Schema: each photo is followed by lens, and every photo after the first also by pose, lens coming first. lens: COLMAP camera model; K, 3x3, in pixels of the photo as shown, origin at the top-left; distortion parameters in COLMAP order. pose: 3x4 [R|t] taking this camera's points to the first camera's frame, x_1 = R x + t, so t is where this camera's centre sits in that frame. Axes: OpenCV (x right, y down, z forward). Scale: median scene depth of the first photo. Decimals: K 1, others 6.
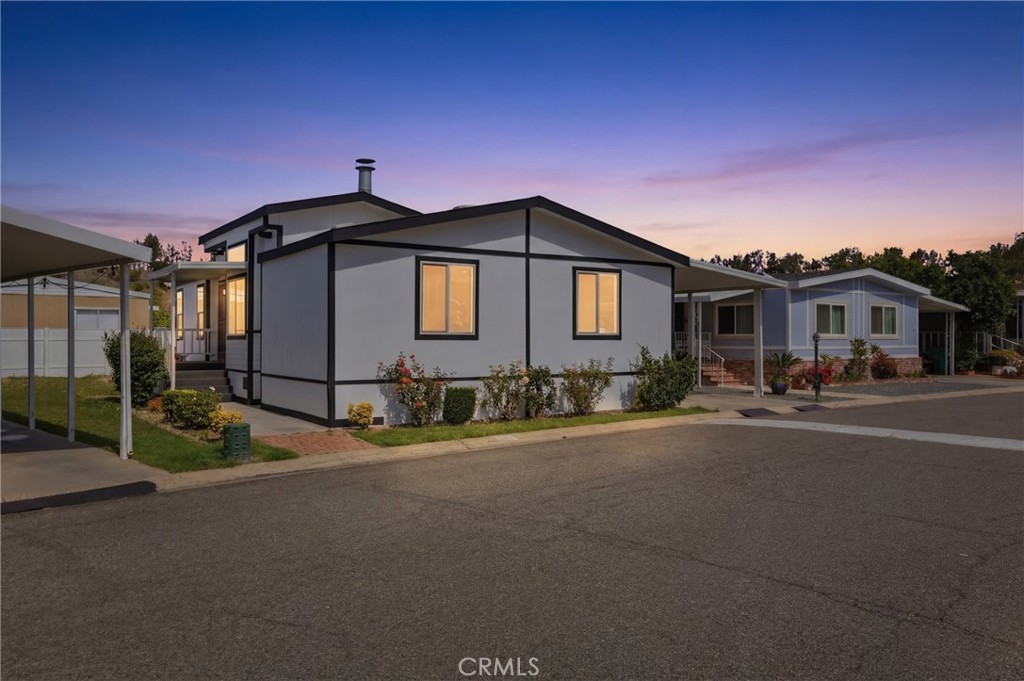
lens RADIAL K [[748.1, 0, 507.7], [0, 748.1, 335.0], [0, 0, 1]] dist [-0.006298, -0.002232]
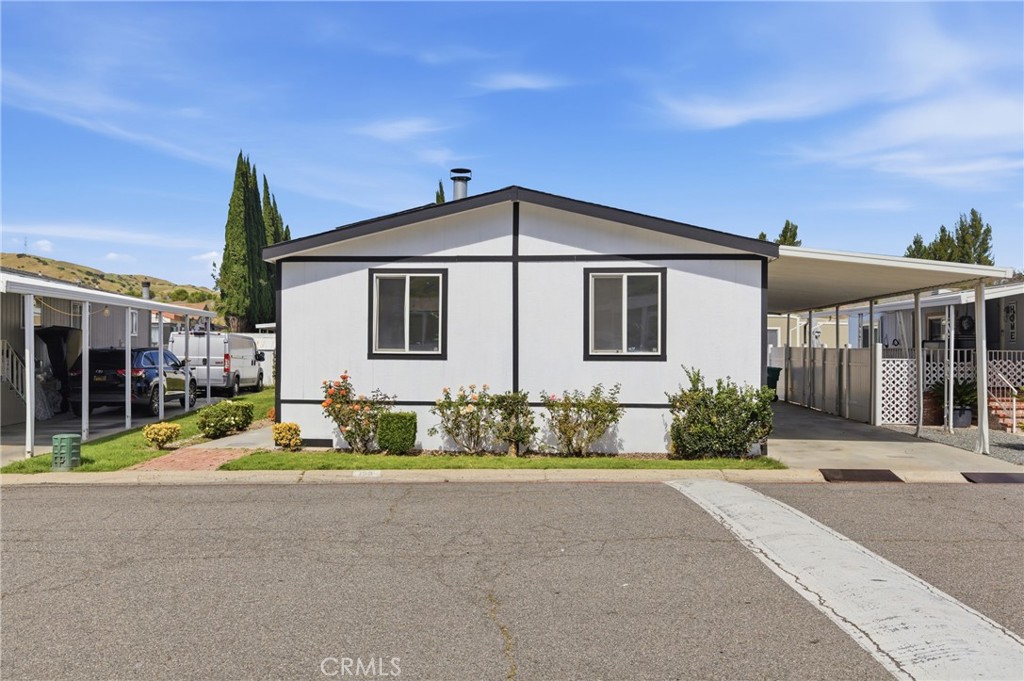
lens RADIAL K [[748.1, 0, 518.3], [0, 748.1, 344.6], [0, 0, 1]] dist [-0.006298, -0.002232]
pose [[0.793571, -0.003338, -0.608469, 0.536380], [-0.001638, 0.999970, -0.007622, -0.004281], [0.608476, 0.007045, 0.793541, 0.340431]]
